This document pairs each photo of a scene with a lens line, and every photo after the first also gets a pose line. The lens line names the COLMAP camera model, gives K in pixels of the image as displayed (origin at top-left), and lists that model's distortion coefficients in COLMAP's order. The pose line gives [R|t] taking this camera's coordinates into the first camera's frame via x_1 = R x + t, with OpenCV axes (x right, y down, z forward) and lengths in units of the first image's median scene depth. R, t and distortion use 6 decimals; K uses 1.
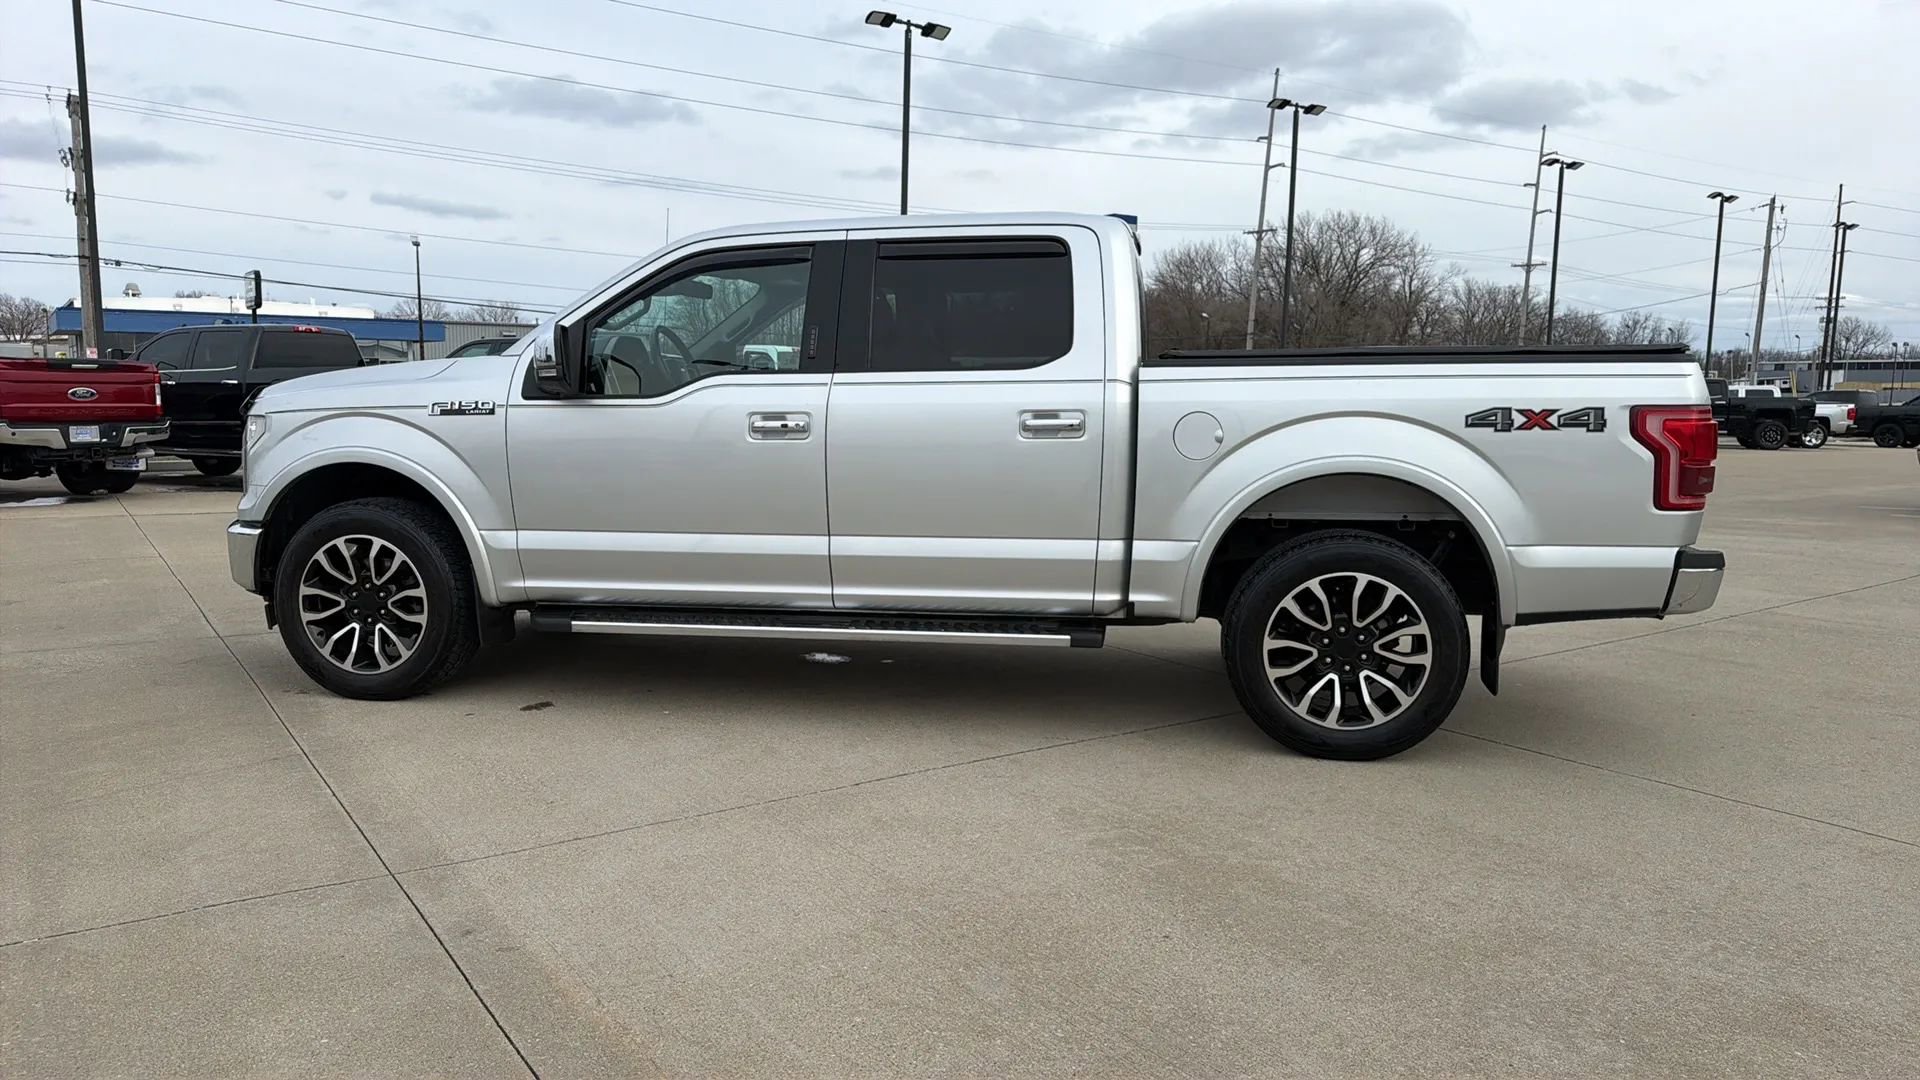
lens RADIAL K [[1283.6, 0, 939.3], [0, 1283.6, 547.2], [0, 0, 1]] dist [0.066664, -0.091984]
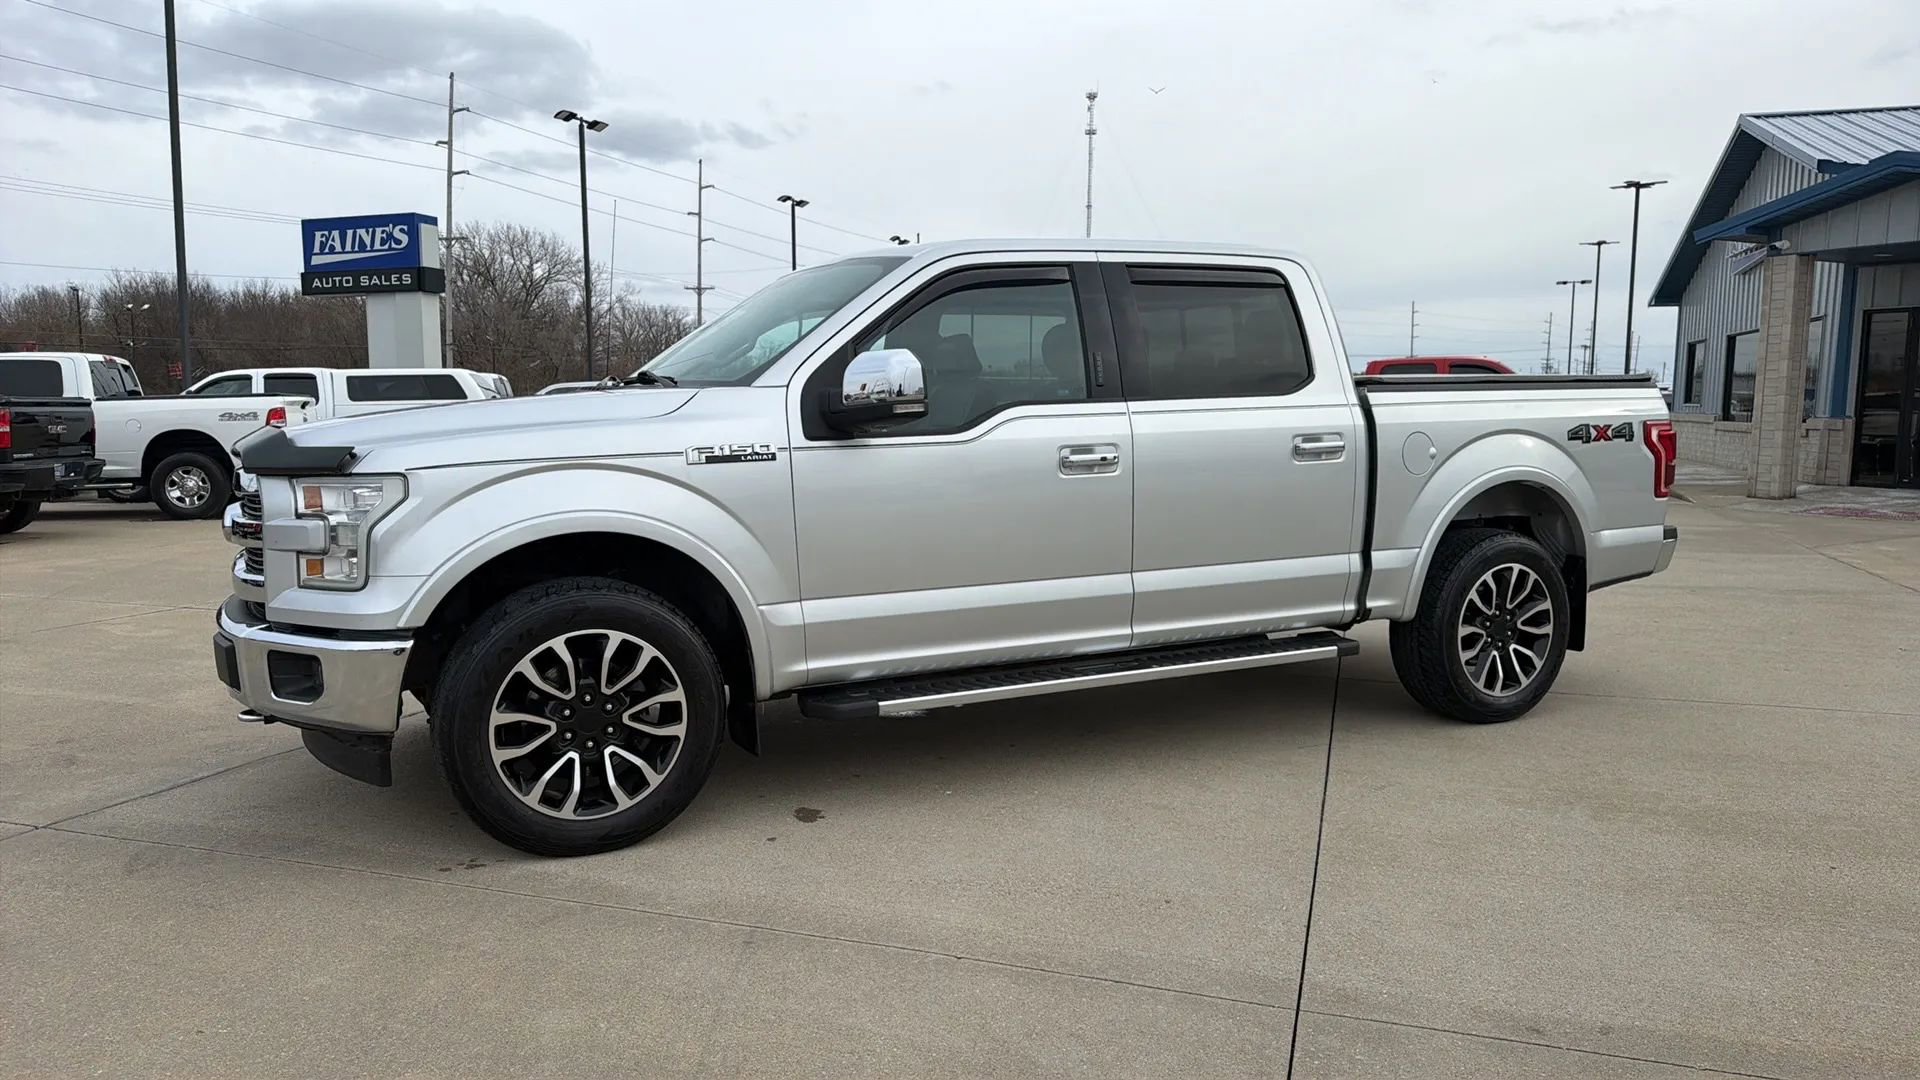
lens RADIAL K [[1288.5, 0, 932.0], [0, 1288.5, 540.2], [0, 0, 1]] dist [0.045316, -0.057353]
pose [[0.810761, -0.073546, 0.580739, -0.763539], [0.082157, 0.996553, 0.011508, -0.056385], [-0.579583, 0.038382, 0.814009, 0.311503]]
